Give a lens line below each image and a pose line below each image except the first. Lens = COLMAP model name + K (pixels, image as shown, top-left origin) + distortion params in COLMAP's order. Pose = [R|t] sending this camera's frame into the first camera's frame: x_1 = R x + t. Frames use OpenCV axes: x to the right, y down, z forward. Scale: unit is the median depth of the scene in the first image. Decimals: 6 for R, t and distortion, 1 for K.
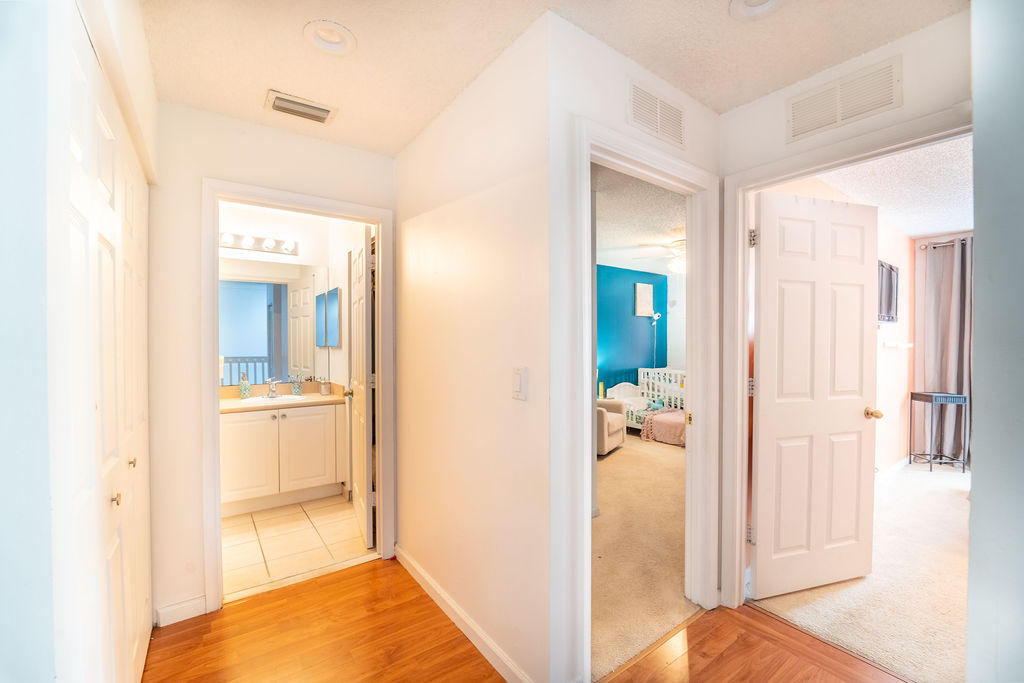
lens RADIAL K [[429.1, 0, 510.7], [0, 429.1, 344.7], [0, 0, 1]] dist [-0.021561, 0.000758]
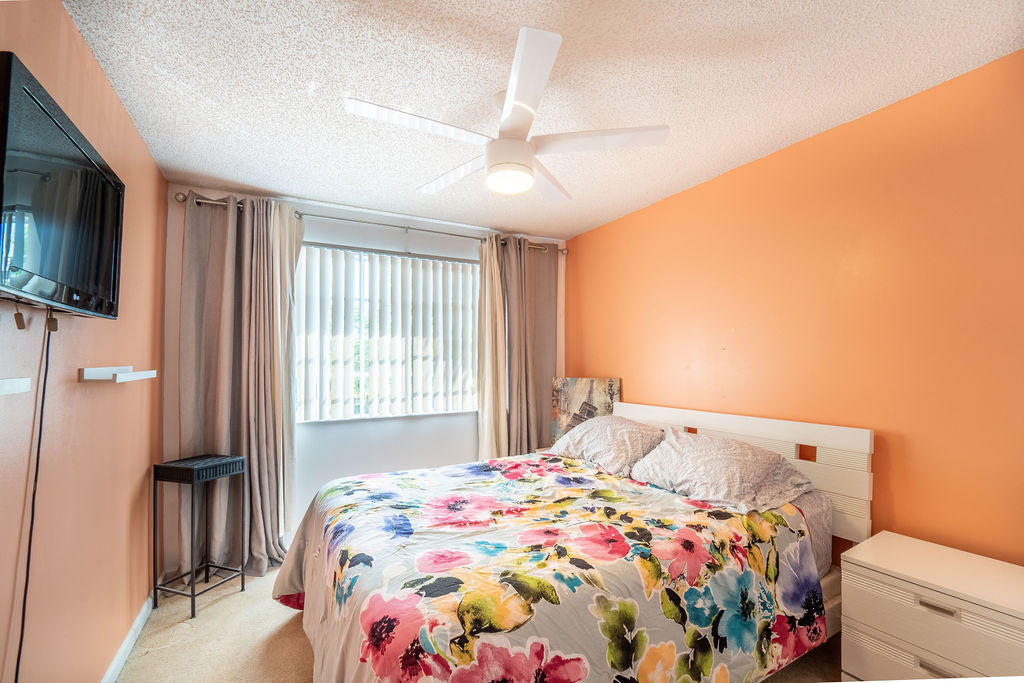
lens RADIAL K [[429.1, 0, 513.2], [0, 429.1, 345.3], [0, 0, 1]] dist [-0.021561, 0.000758]
pose [[0.129925, 0.036158, 0.990864, 0.516056], [0.020579, 0.999021, -0.039154, -0.004551], [-0.991310, 0.025478, 0.129054, 0.519998]]
